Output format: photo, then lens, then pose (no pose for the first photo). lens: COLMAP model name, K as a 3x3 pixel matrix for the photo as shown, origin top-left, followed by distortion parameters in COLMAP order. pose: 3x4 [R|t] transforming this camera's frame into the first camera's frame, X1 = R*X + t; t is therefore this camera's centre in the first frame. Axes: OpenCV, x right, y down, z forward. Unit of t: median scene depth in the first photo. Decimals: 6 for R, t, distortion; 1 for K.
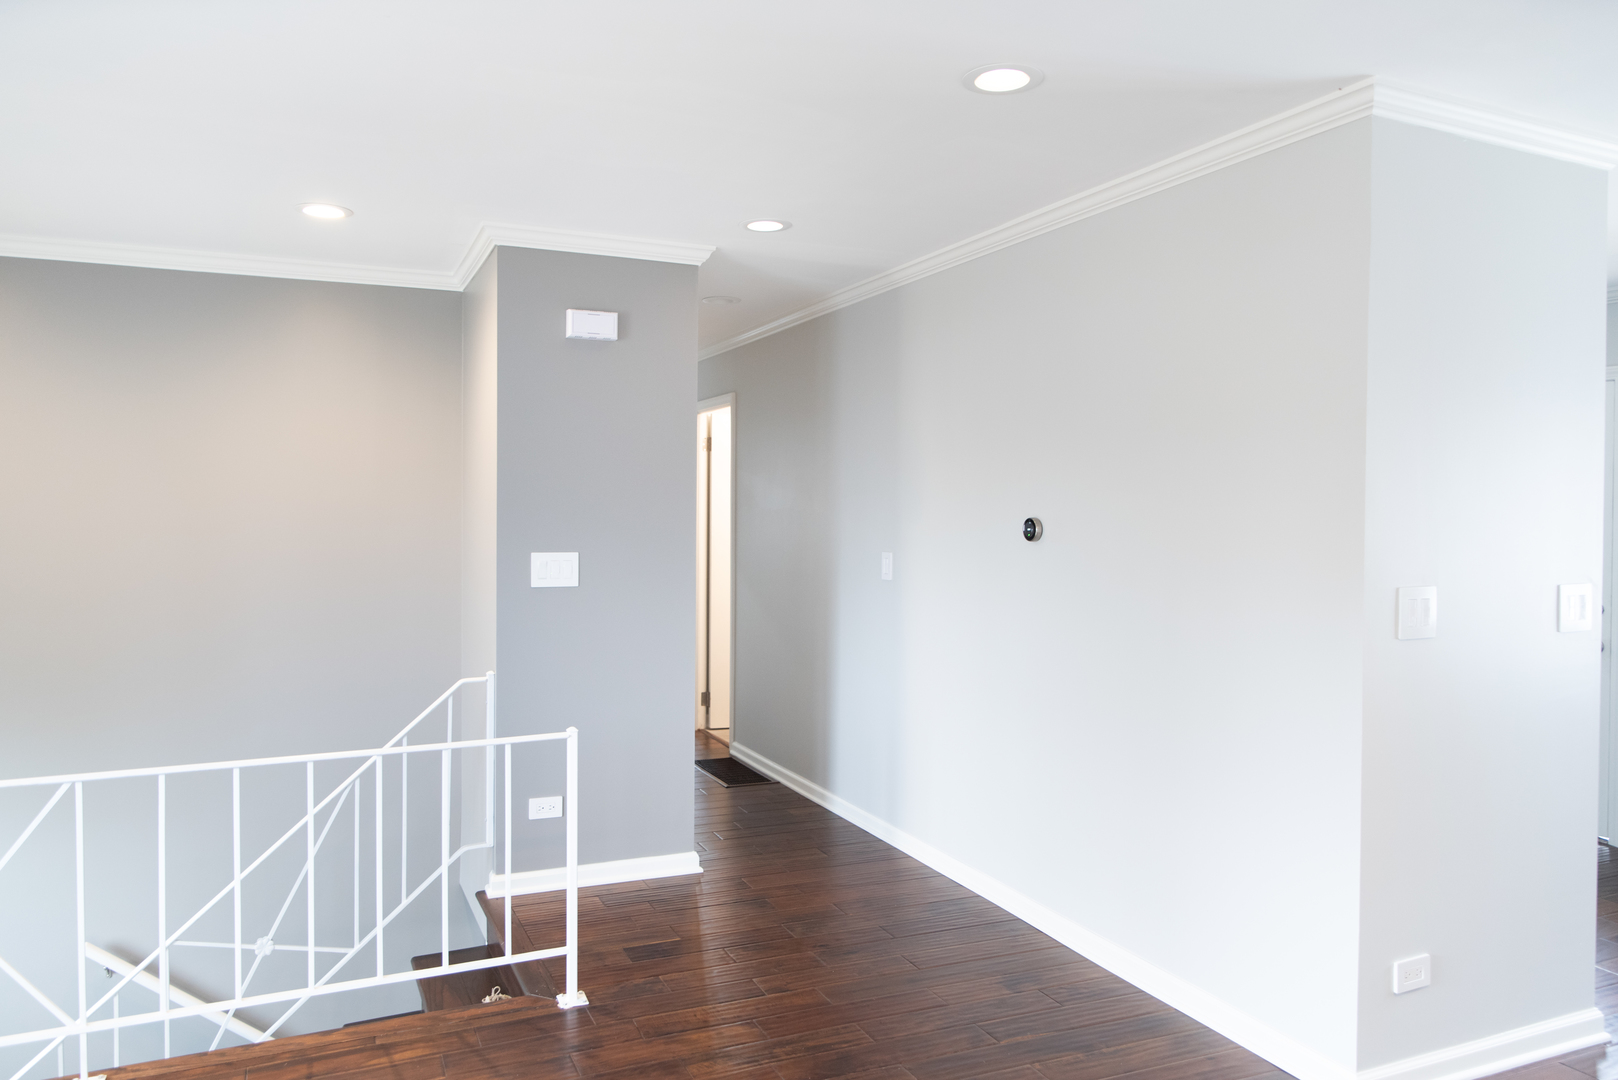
lens RADIAL K [[1121.1, 0, 806.7], [0, 1121.1, 505.8], [0, 0, 1]] dist [0.058334, 0.001328]
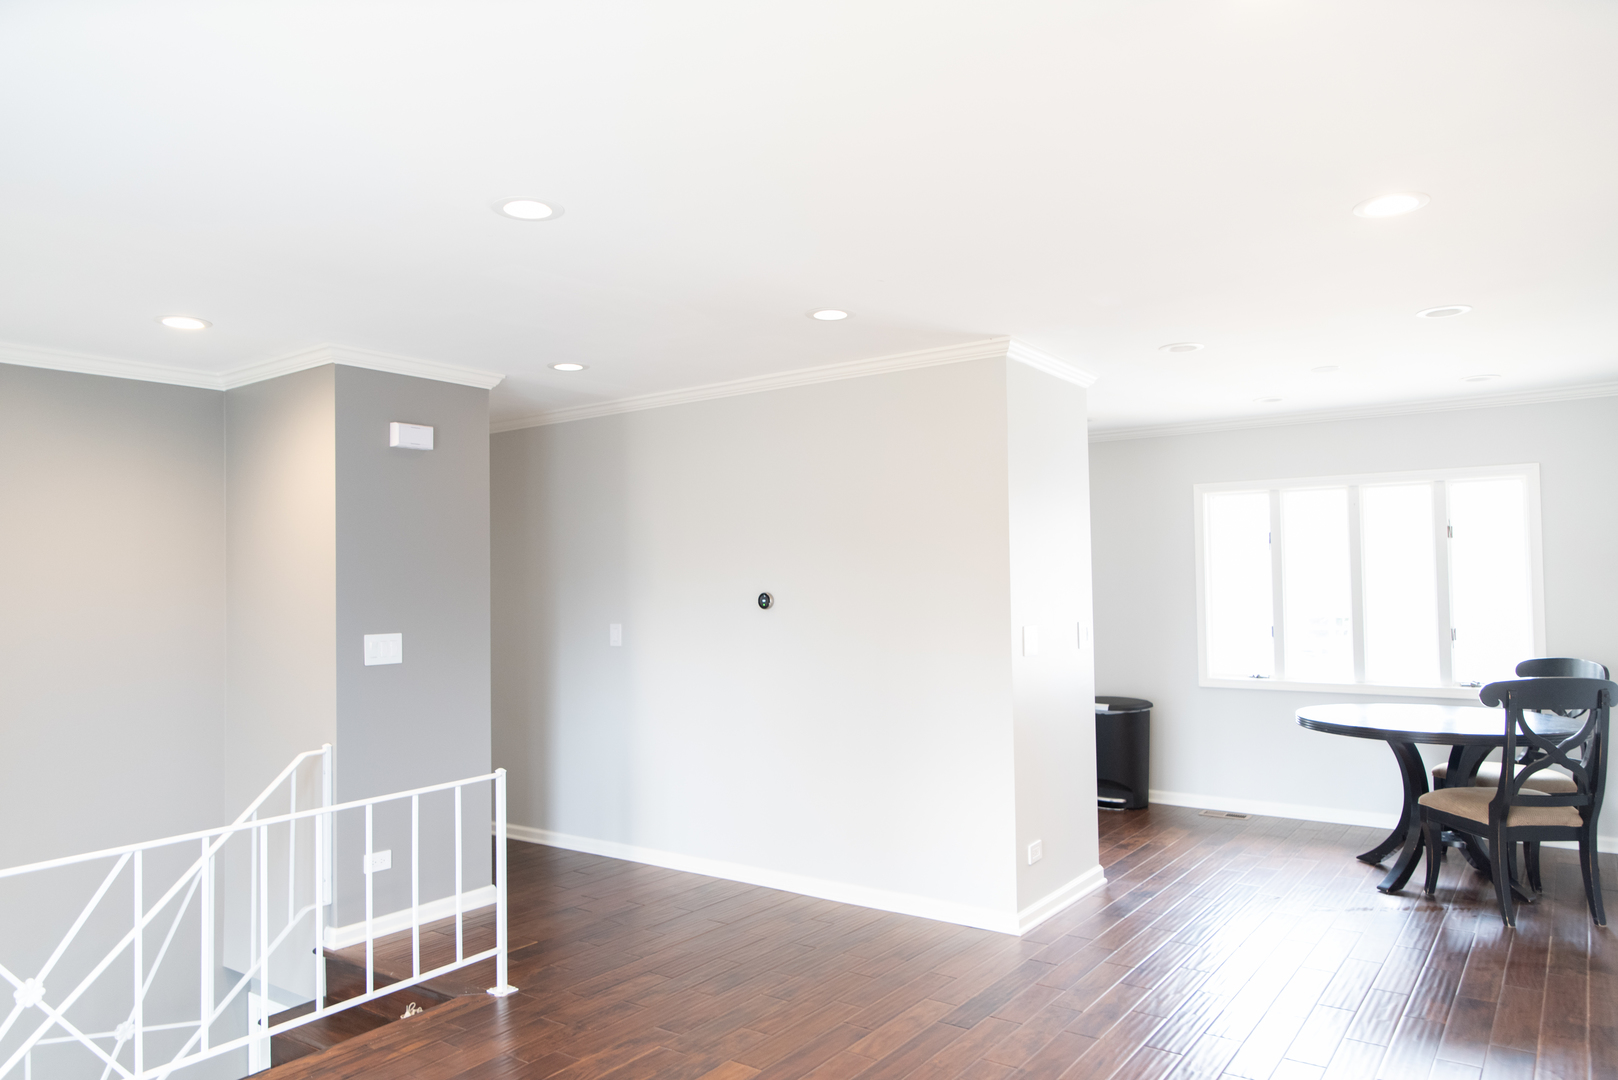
lens RADIAL K [[1098.3, 0, 809.0], [0, 1098.3, 540.0], [0, 0, 1]] dist [0.132343, -0.069548]
pose [[0.861308, 0.000700, 0.508083, -0.452046], [0.019300, 0.999232, -0.034094, -0.007220], [-0.507717, 0.039172, 0.860633, -0.207823]]
